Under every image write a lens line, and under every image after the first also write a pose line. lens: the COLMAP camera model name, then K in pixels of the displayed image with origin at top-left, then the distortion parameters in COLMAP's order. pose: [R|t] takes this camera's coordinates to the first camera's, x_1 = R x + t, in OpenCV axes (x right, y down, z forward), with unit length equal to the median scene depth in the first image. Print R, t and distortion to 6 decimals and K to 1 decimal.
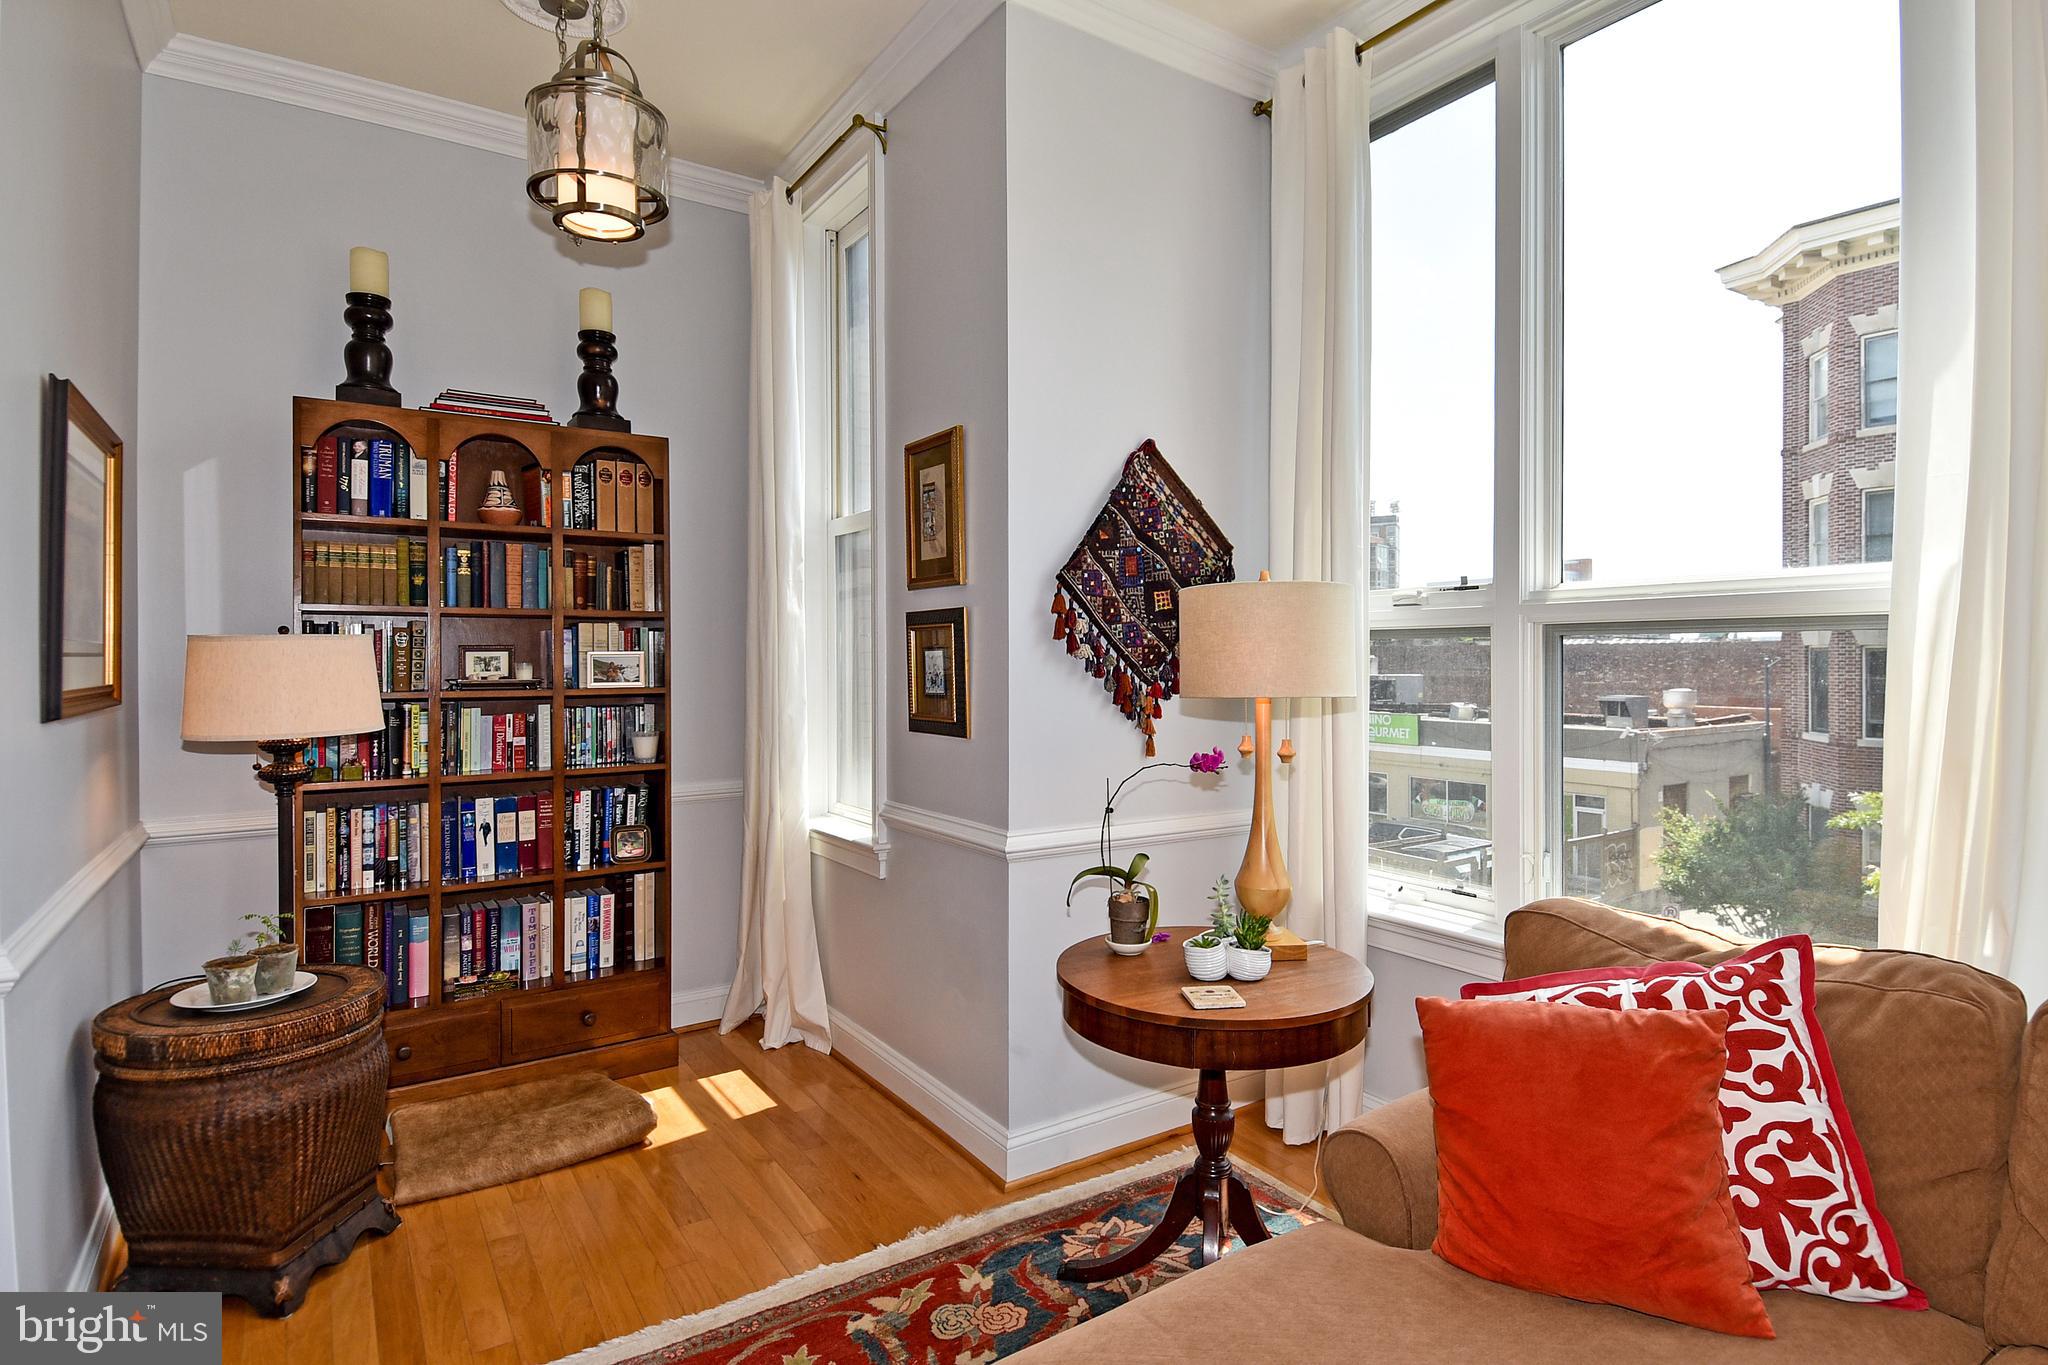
lens RADIAL K [[1074.1, 0, 1072.4], [0, 1074.1, 667.3], [0, 0, 1]] dist [0.051063, -0.050632]
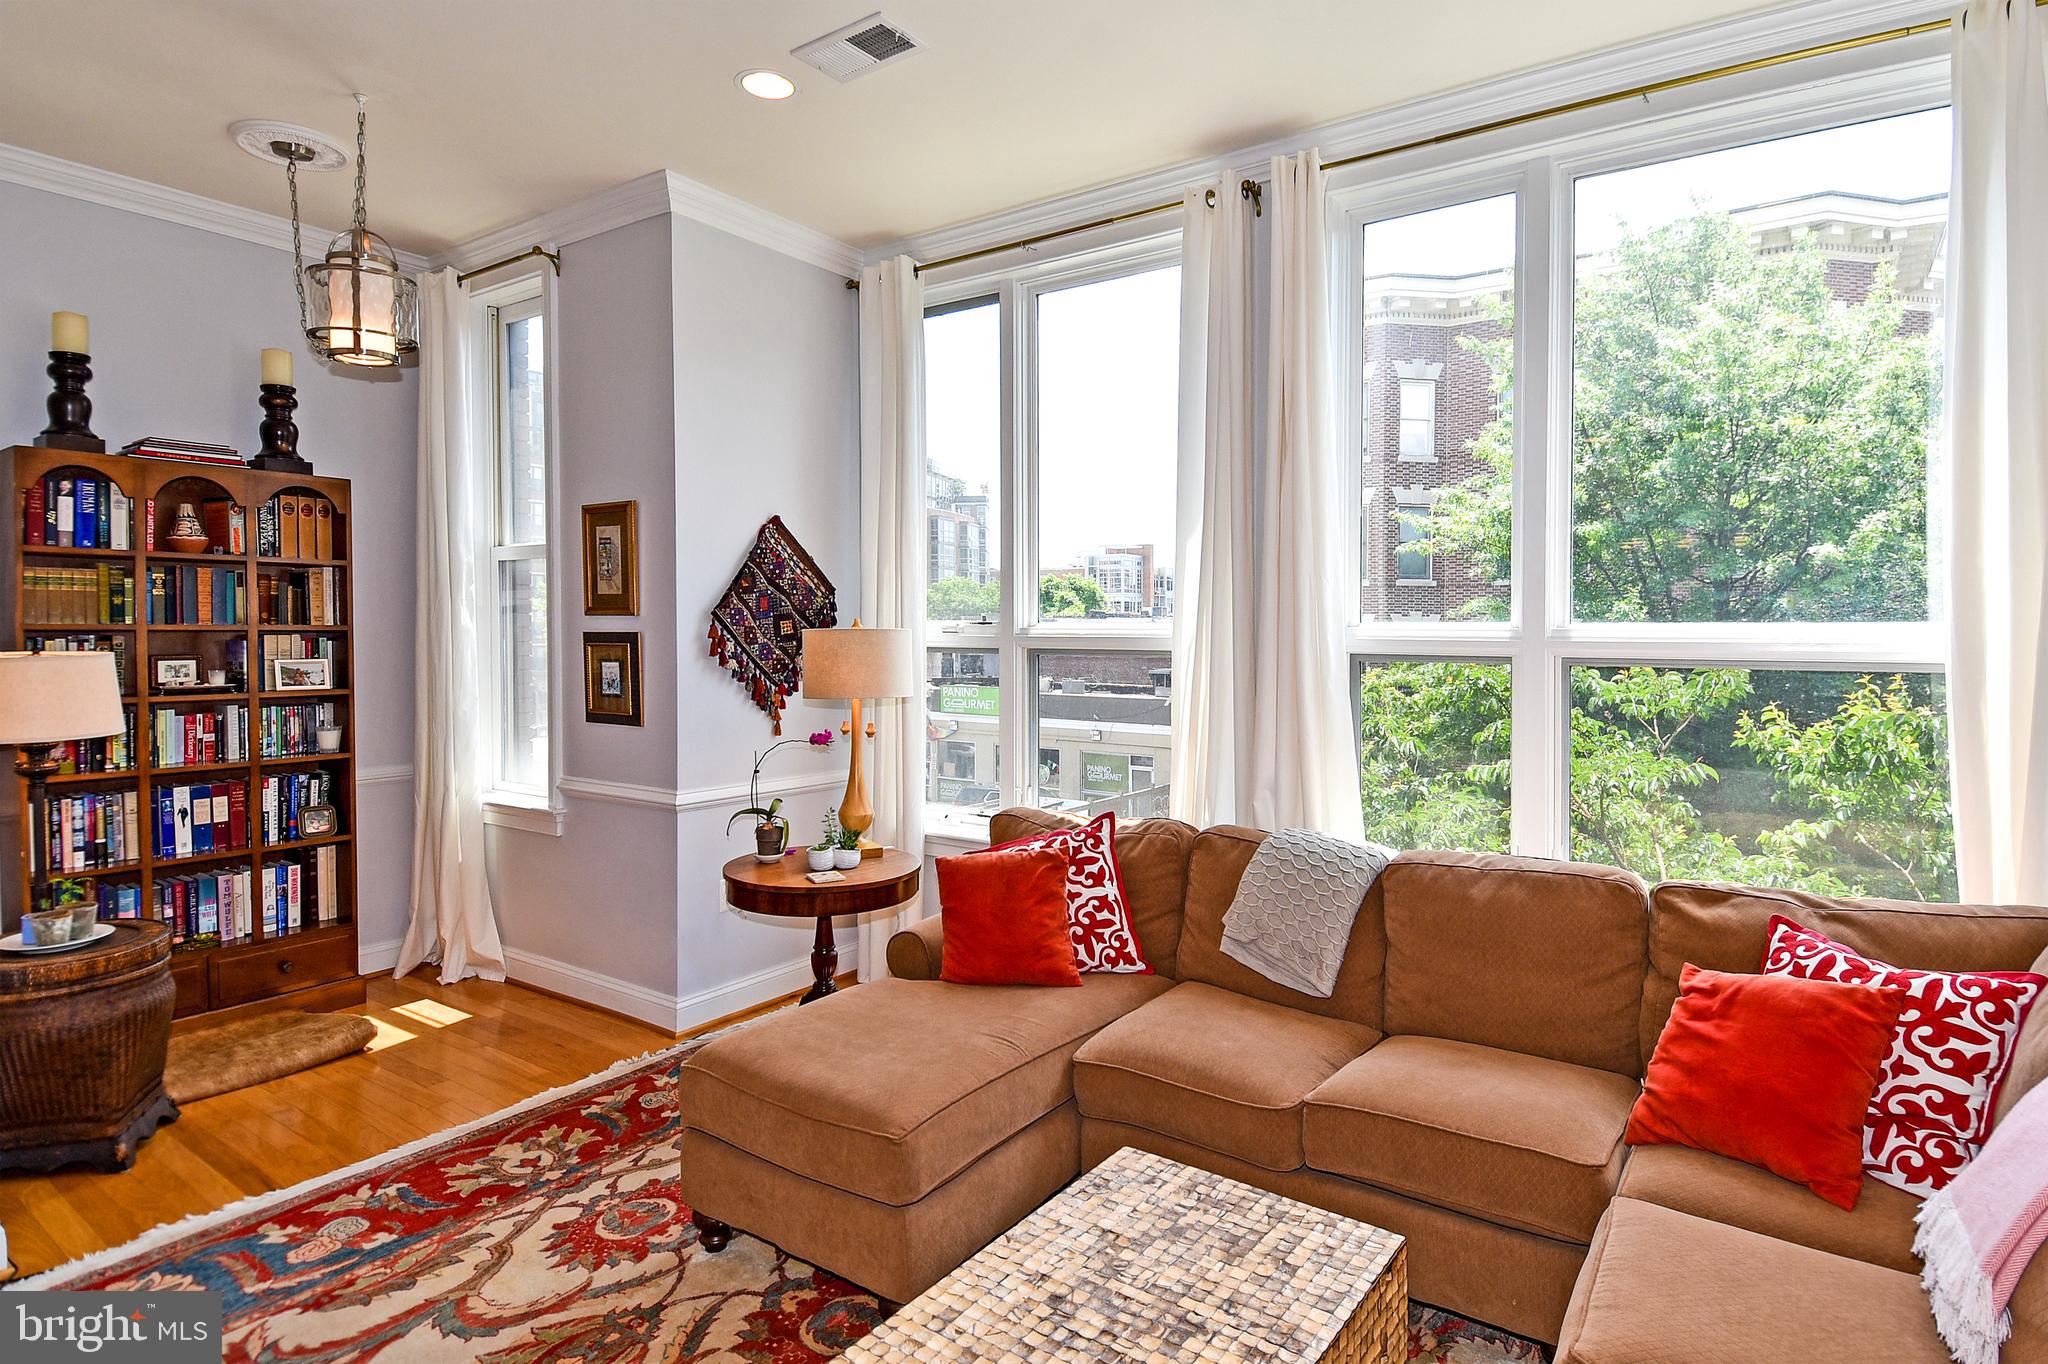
lens RADIAL K [[1074.1, 0, 1072.4], [0, 1074.1, 666.8], [0, 0, 1]] dist [0.051063, -0.050632]
pose [[0.931560, -0.004730, 0.363558, -0.079432], [-0.004211, 0.999708, 0.023796, -0.042745], [-0.363564, -0.023698, 0.931268, -0.456484]]
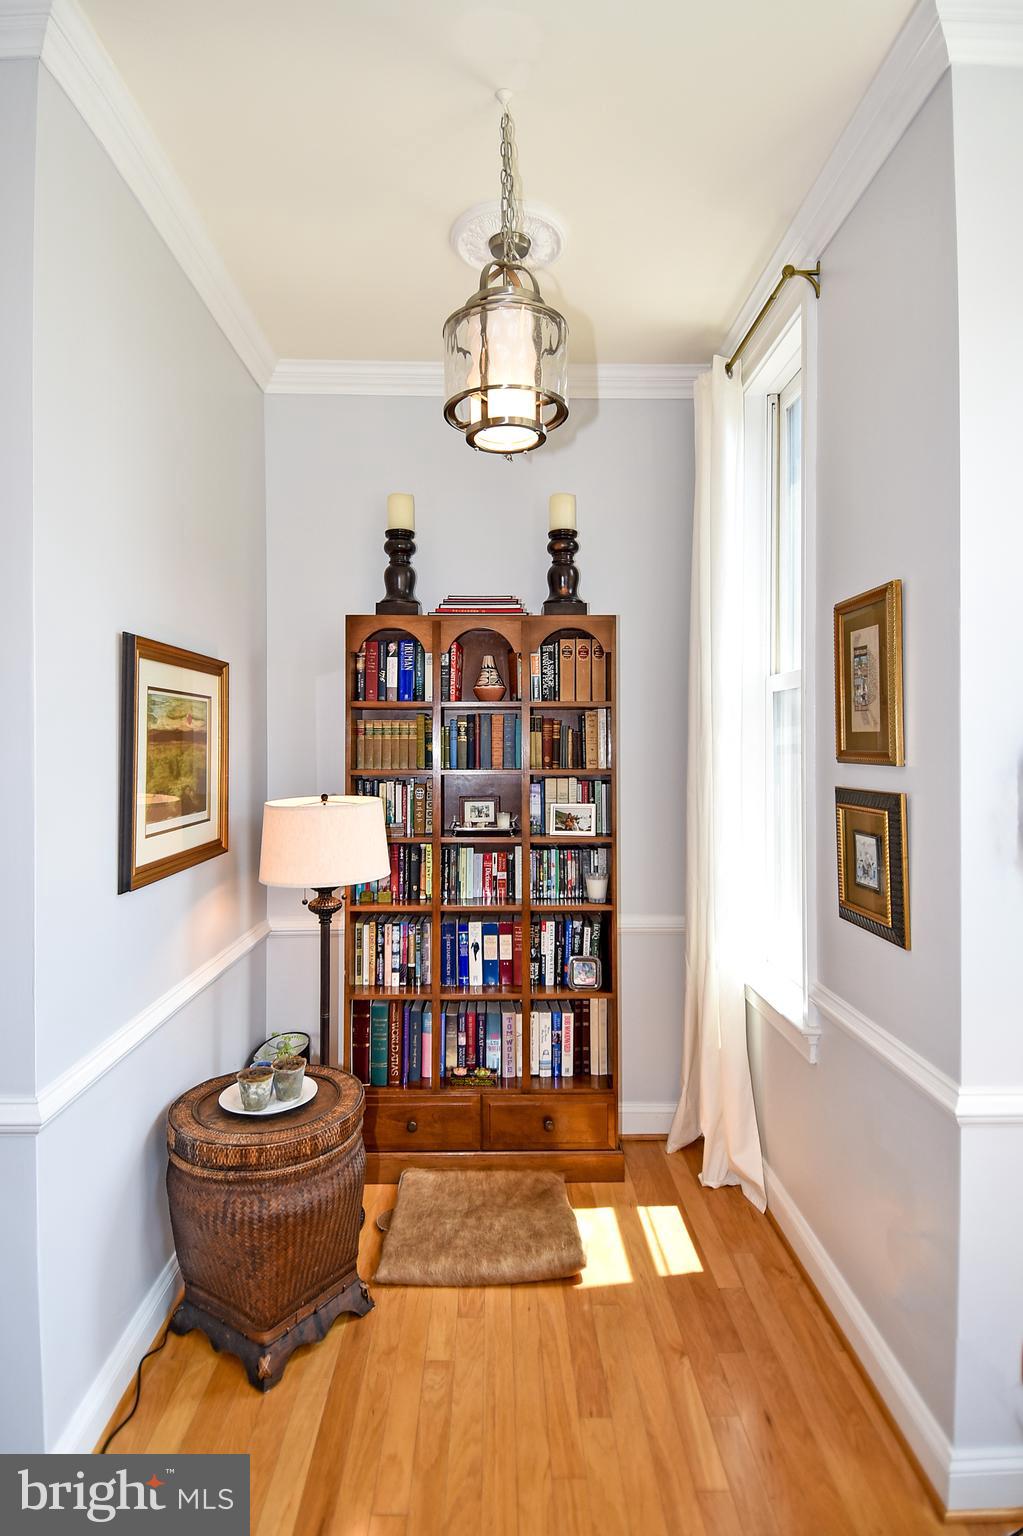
lens RADIAL K [[812.4, 0, 494.0], [0, 812.4, 741.2], [0, 0, 1]] dist [0.049832, -0.053925]
pose [[0.823918, 0.000149, -0.566709, 0.000603], [-0.006391, 0.999939, -0.009028, -0.081949], [0.566673, 0.011060, 0.823869, 0.264473]]
